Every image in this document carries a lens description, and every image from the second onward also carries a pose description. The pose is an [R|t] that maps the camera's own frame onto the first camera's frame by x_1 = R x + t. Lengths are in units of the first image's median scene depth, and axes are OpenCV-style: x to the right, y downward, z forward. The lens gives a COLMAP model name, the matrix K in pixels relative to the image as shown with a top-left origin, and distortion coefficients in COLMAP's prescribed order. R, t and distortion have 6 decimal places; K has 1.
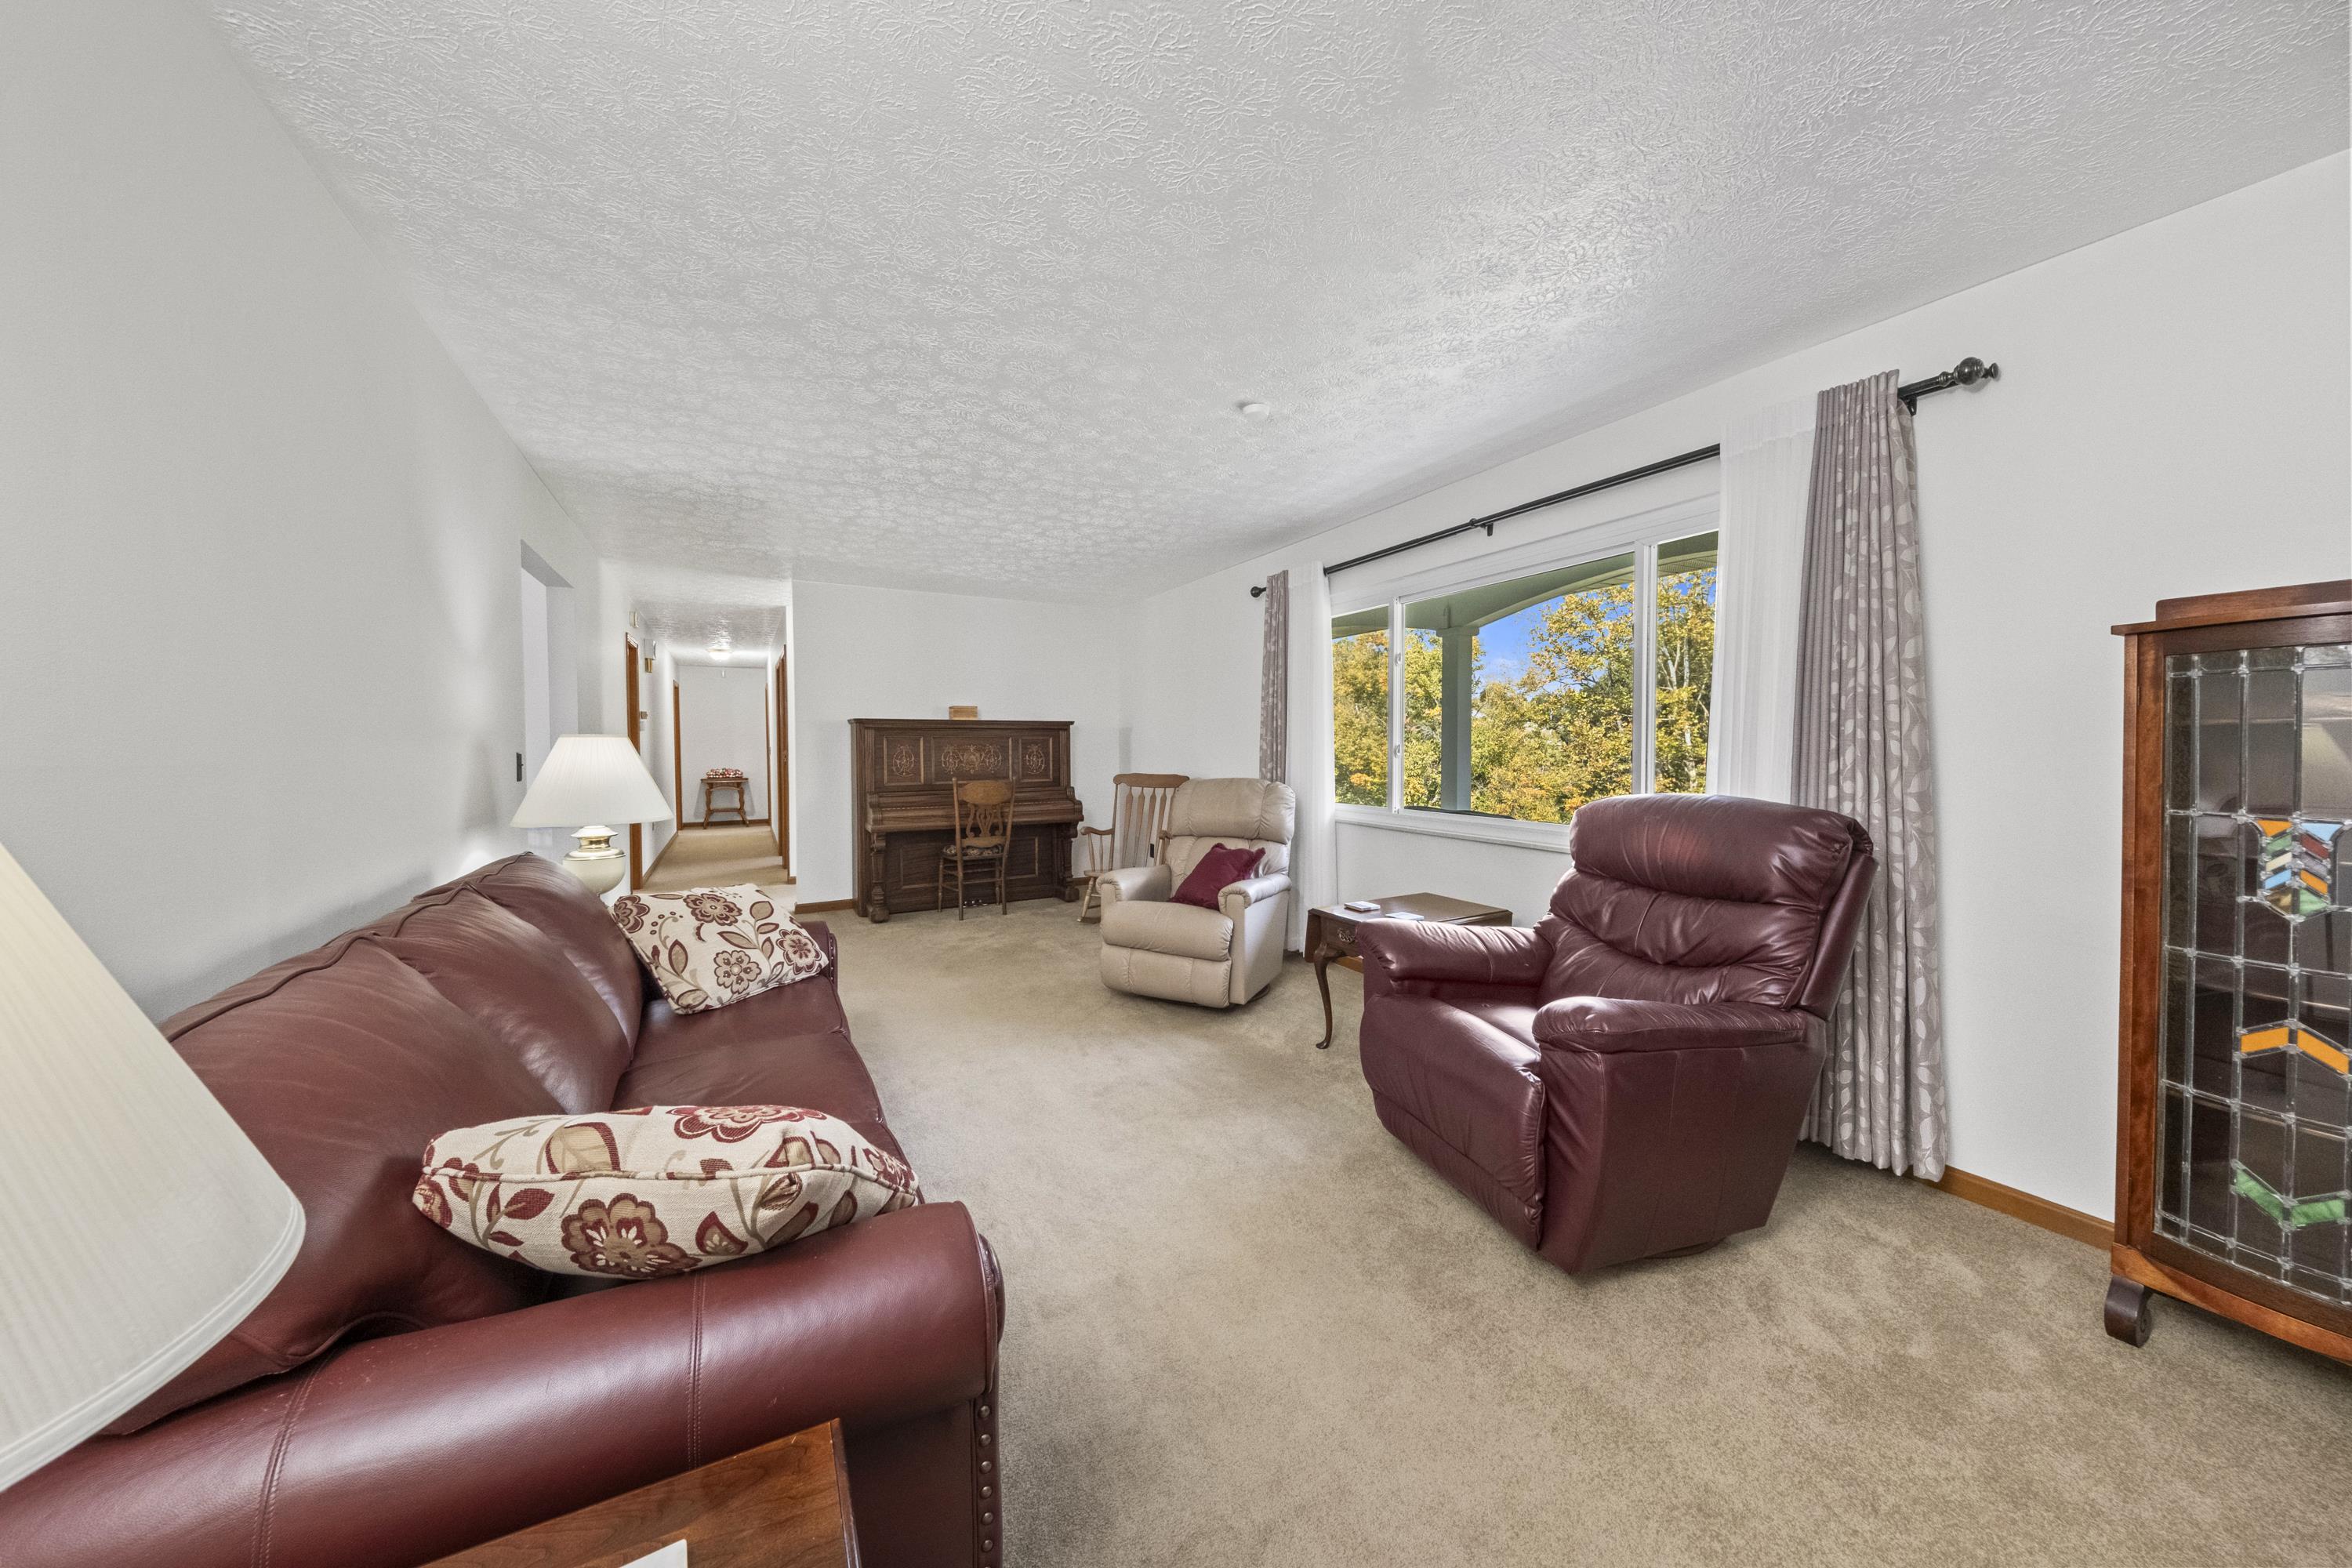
lens RADIAL K [[821.0, 0, 1182.3], [0, 821.0, 766.3], [0, 0, 1]] dist [0.007151, -0.002350]
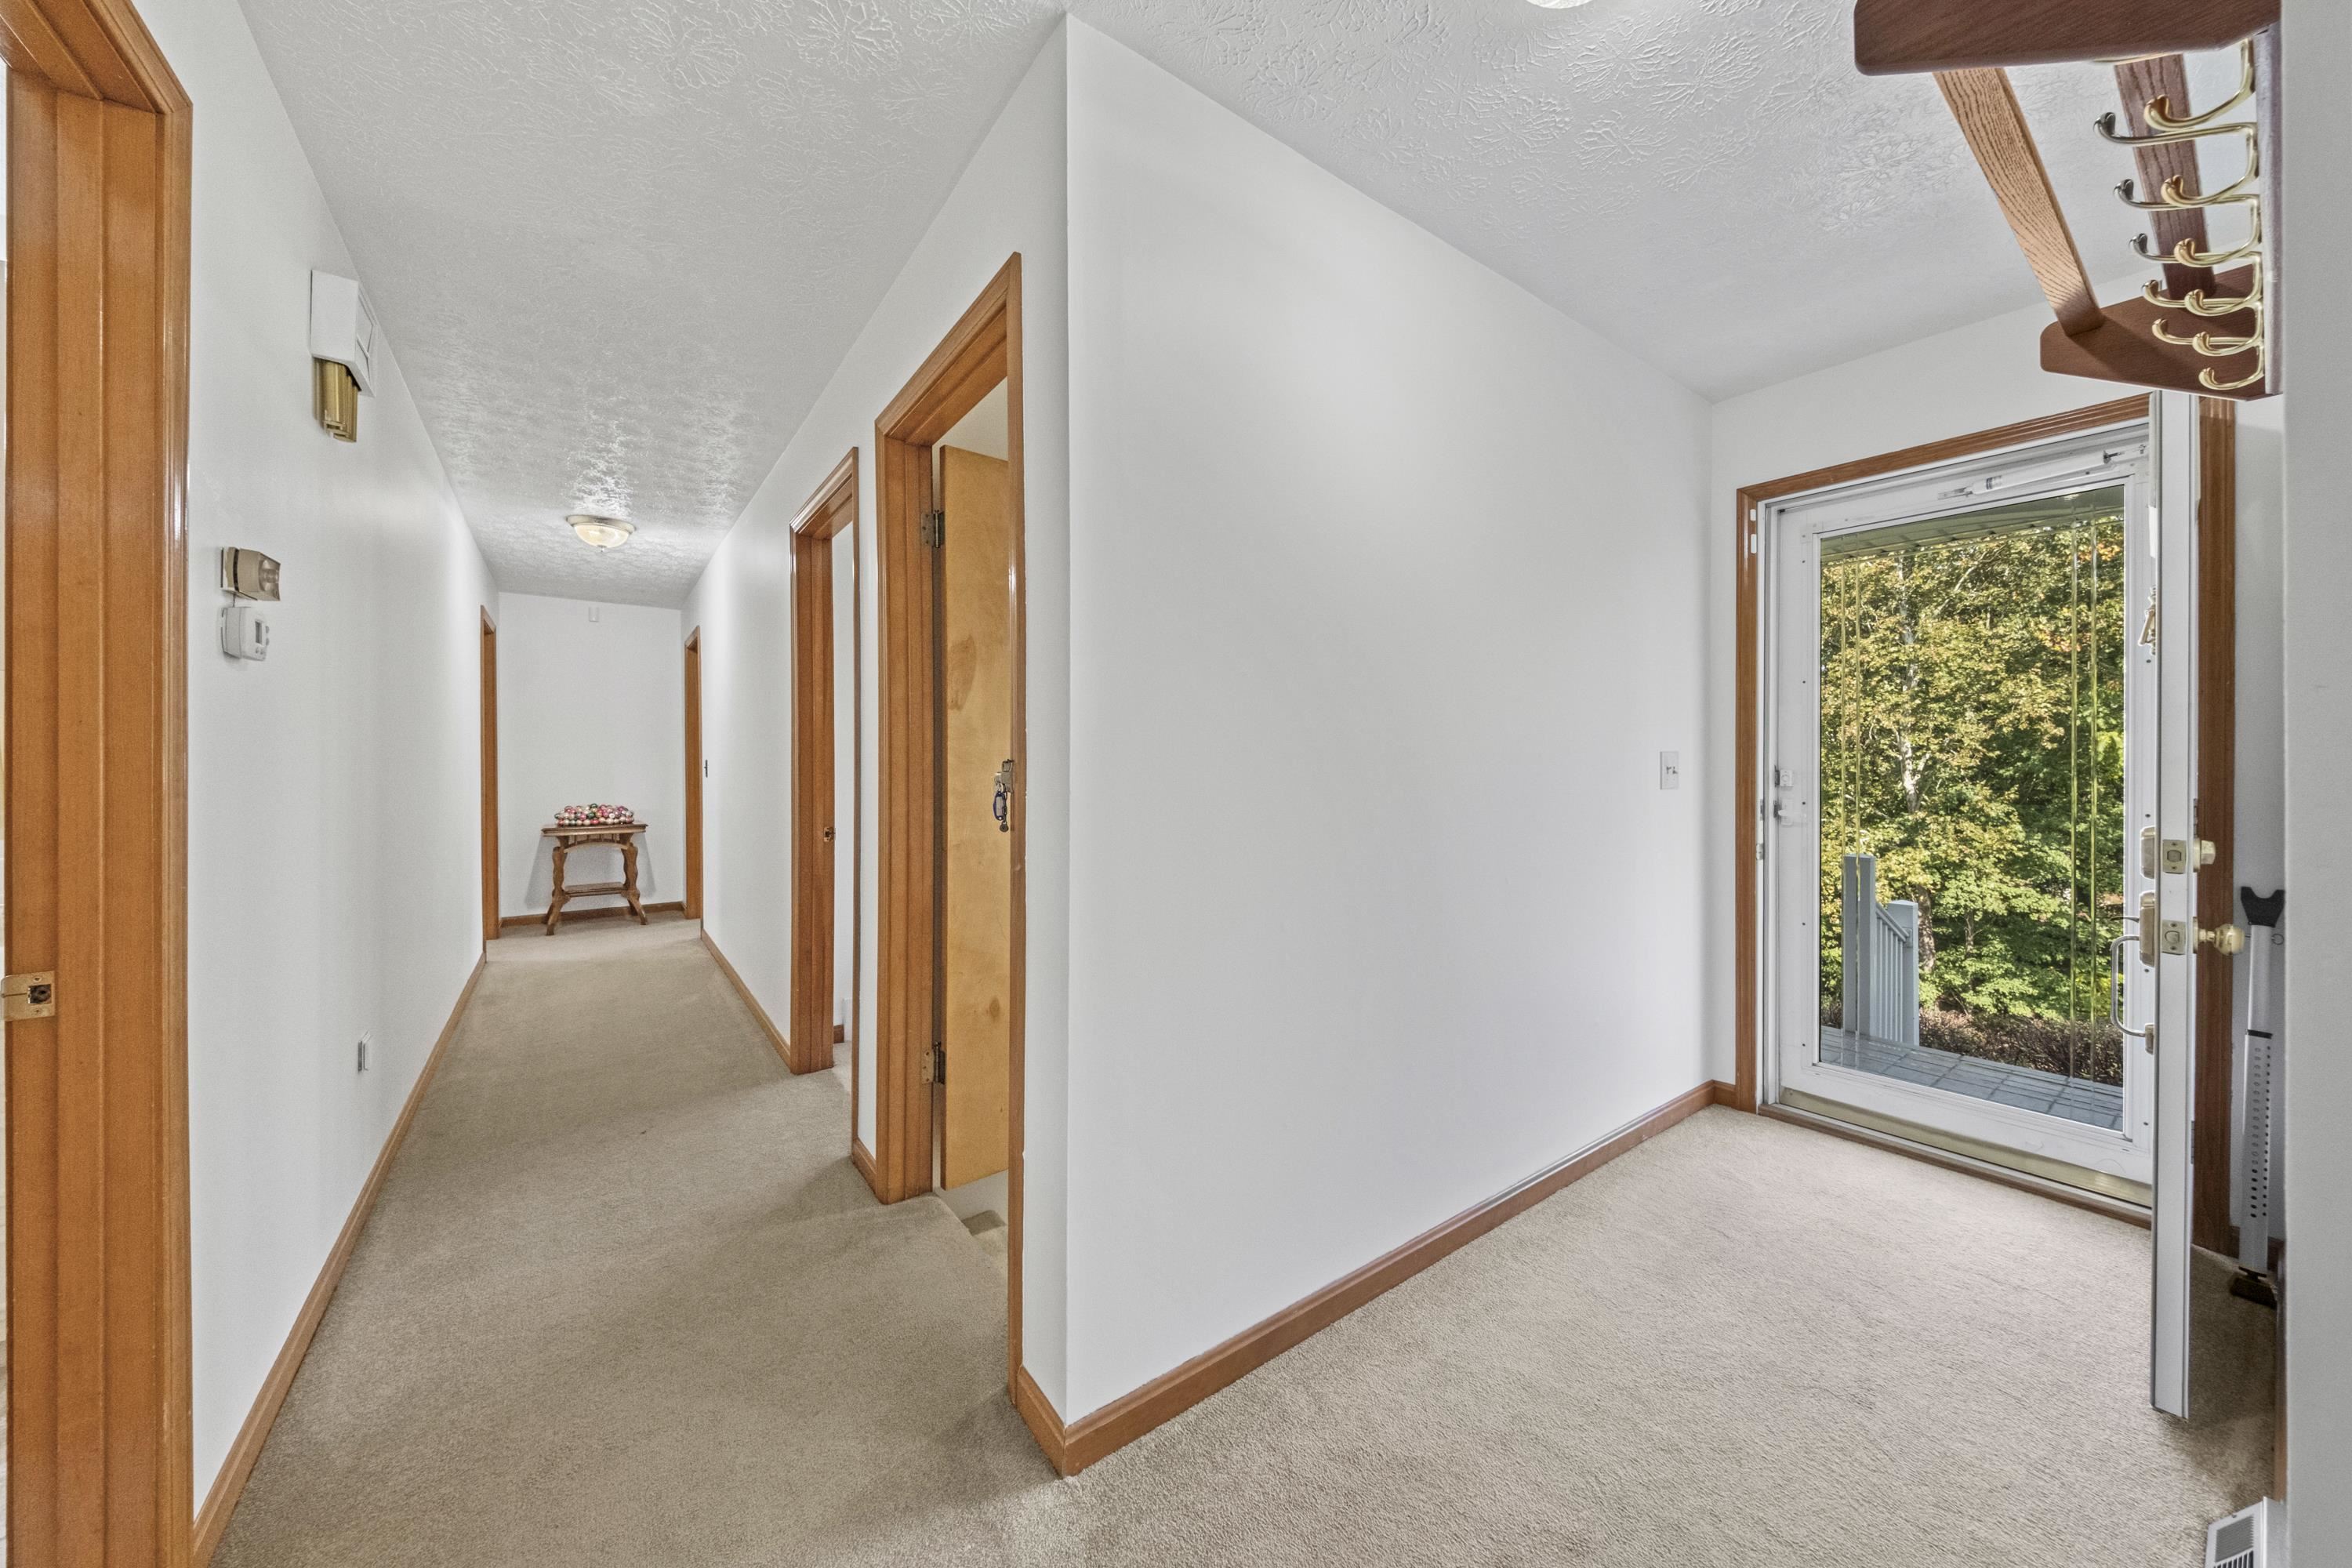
lens RADIAL K [[821.0, 0, 1169.9], [0, 821.0, 768.7], [0, 0, 1]] dist [0.007151, -0.002350]
pose [[0.990114, 0.002959, 0.140232, -0.281886], [-0.000648, 0.999863, -0.016520, -0.011154], [-0.140262, 0.016266, 0.989981, 0.458428]]
